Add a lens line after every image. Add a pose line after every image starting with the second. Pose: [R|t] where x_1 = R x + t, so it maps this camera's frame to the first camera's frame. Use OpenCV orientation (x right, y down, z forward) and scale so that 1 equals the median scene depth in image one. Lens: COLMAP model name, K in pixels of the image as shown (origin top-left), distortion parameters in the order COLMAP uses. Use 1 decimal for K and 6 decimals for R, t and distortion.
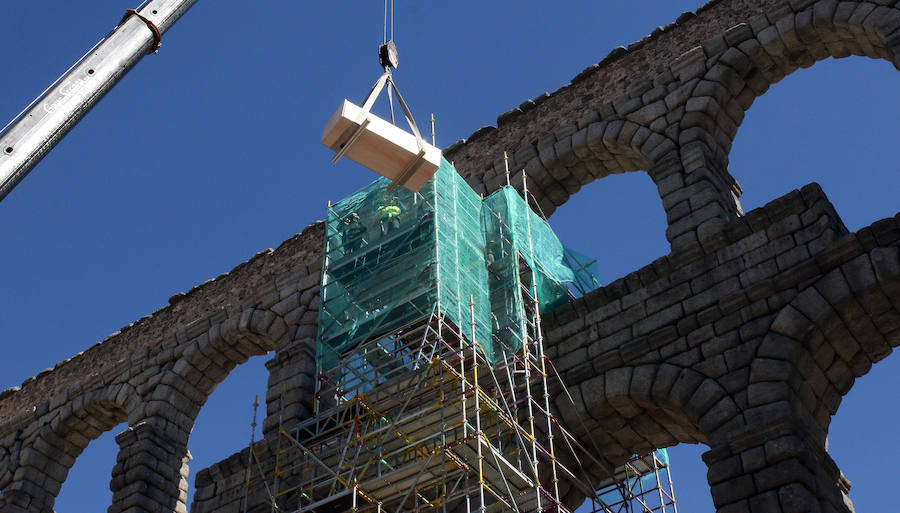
lens RADIAL K [[1213.9, 0, 398.0], [0, 1213.9, 176.1], [0, 0, 1]] dist [-0.105825, 0.106387]
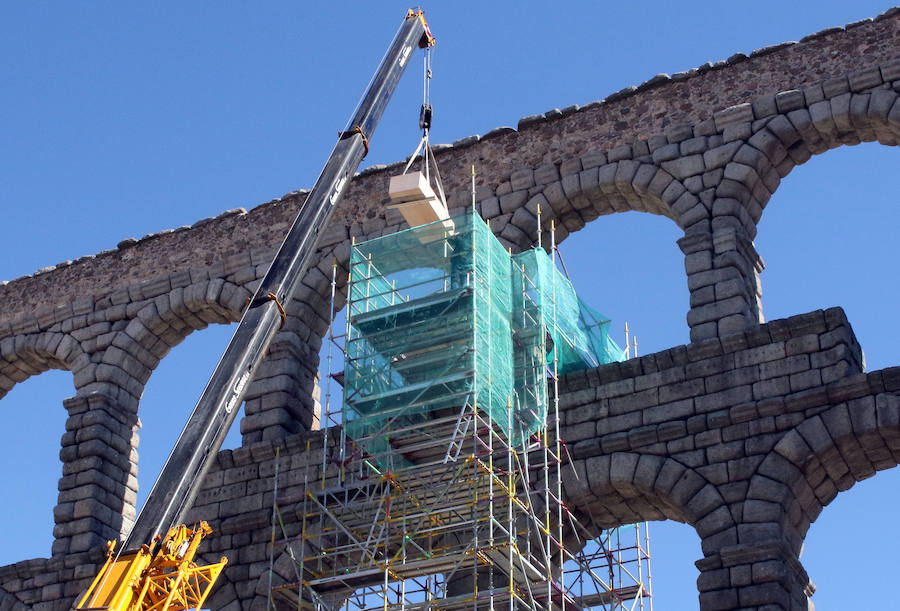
lens RADIAL K [[1624.1, 0, 449.3], [0, 1624.1, 393.9], [0, 0, 1]] dist [-0.126980, -0.029888]
pose [[0.983053, 0.089798, 0.159822, -0.177660], [-0.137043, 0.939035, 0.315330, -0.280923], [-0.121762, -0.331889, 0.935427, -0.255485]]
